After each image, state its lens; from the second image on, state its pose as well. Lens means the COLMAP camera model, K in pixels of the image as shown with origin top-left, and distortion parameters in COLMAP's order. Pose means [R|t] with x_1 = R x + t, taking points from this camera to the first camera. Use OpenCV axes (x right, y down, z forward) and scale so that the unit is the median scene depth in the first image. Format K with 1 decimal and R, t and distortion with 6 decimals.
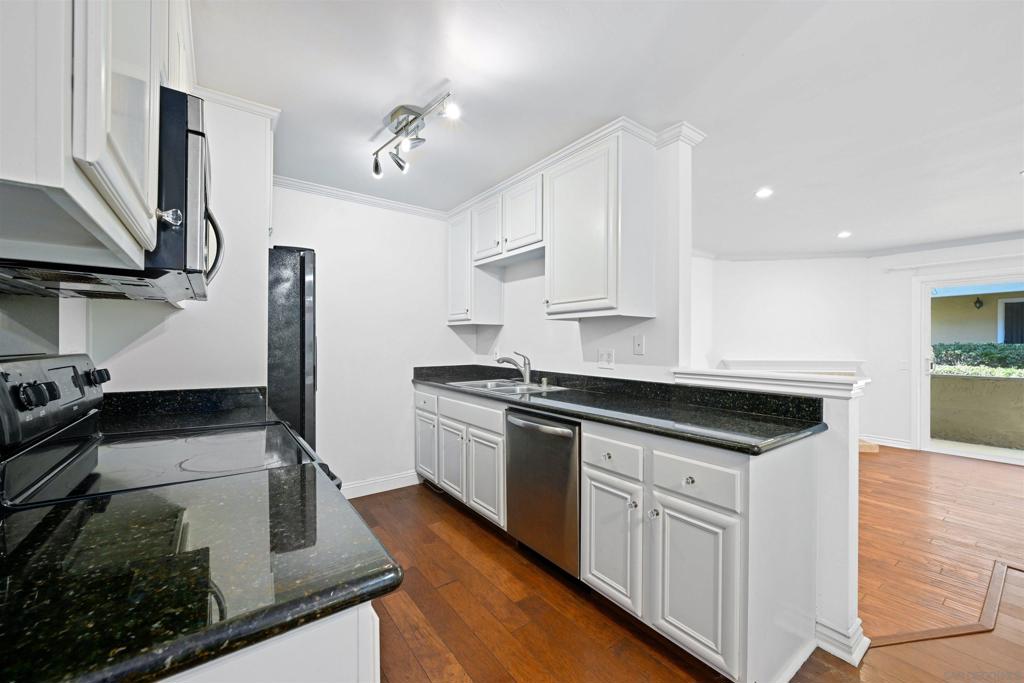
lens RADIAL K [[400.1, 0, 512.7], [0, 400.1, 343.6], [0, 0, 1]] dist [-0.000468, -0.000041]
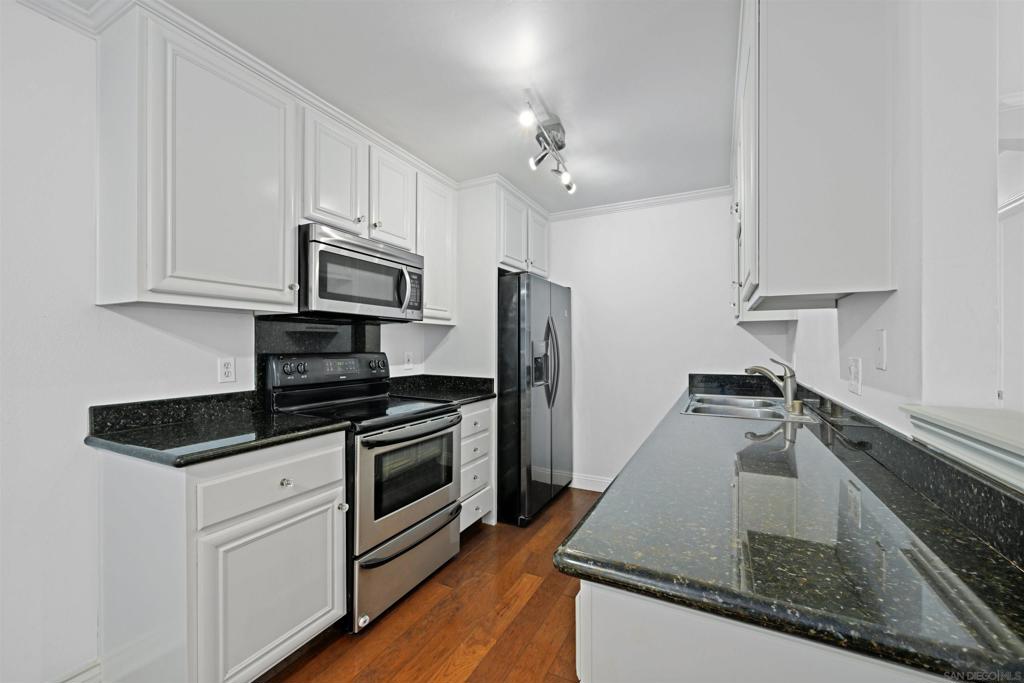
lens RADIAL K [[400.1, 0, 514.9], [0, 400.1, 344.7], [0, 0, 1]] dist [-0.000468, -0.000041]
pose [[0.445944, -0.013683, -0.894956, 0.425064], [0.001920, 0.999895, -0.014330, 0.007537], [0.895059, 0.004672, 0.445923, 0.299485]]
